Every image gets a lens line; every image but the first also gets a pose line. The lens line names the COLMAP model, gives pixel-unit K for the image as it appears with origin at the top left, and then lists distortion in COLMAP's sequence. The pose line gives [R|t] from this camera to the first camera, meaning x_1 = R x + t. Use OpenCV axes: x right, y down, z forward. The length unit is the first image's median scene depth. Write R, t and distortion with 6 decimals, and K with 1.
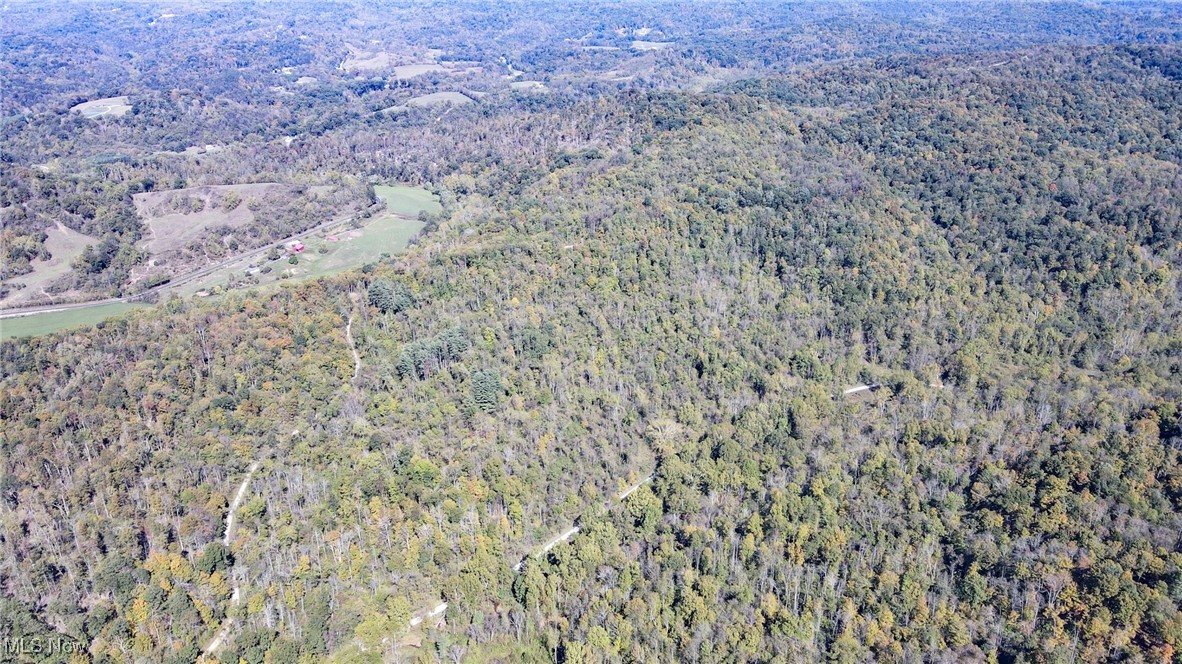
lens RADIAL K [[887.7, 0, 591.0], [0, 887.7, 332.0], [0, 0, 1]] dist [0.000745, 0.012812]
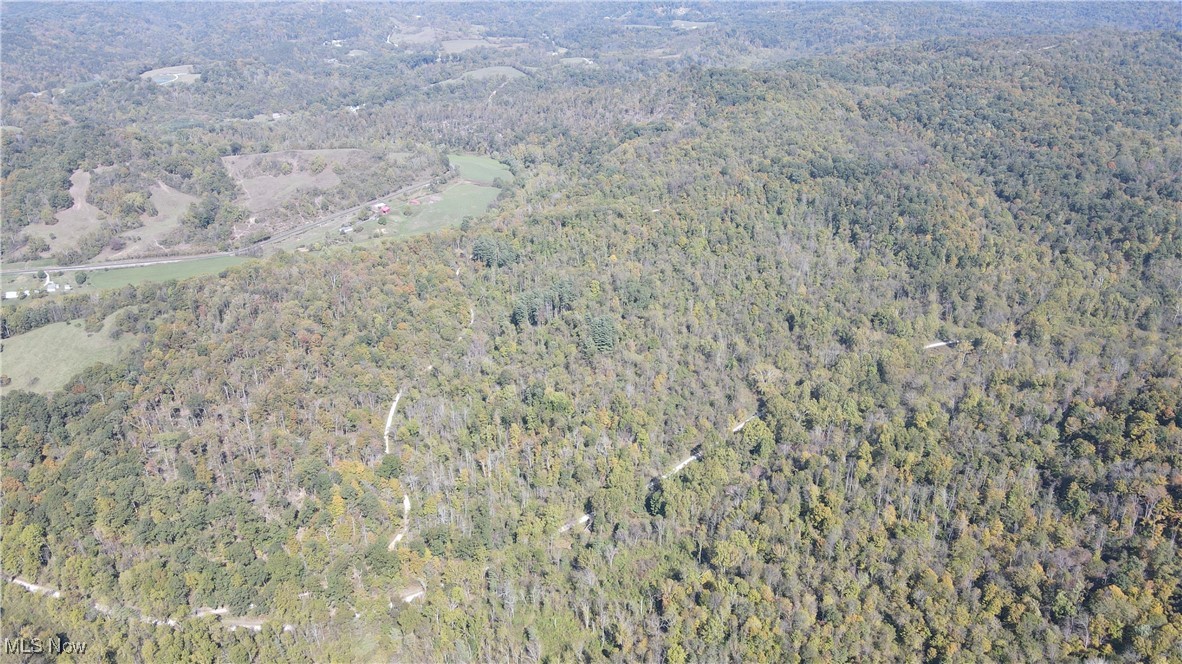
lens RADIAL K [[887.7, 0, 591.0], [0, 887.7, 332.0], [0, 0, 1]] dist [0.000745, 0.012812]
pose [[0.999674, 0.021796, -0.013299, -0.076243], [-0.021521, 0.999559, 0.020455, 0.026261], [0.013739, -0.020162, 0.999702, -0.059645]]
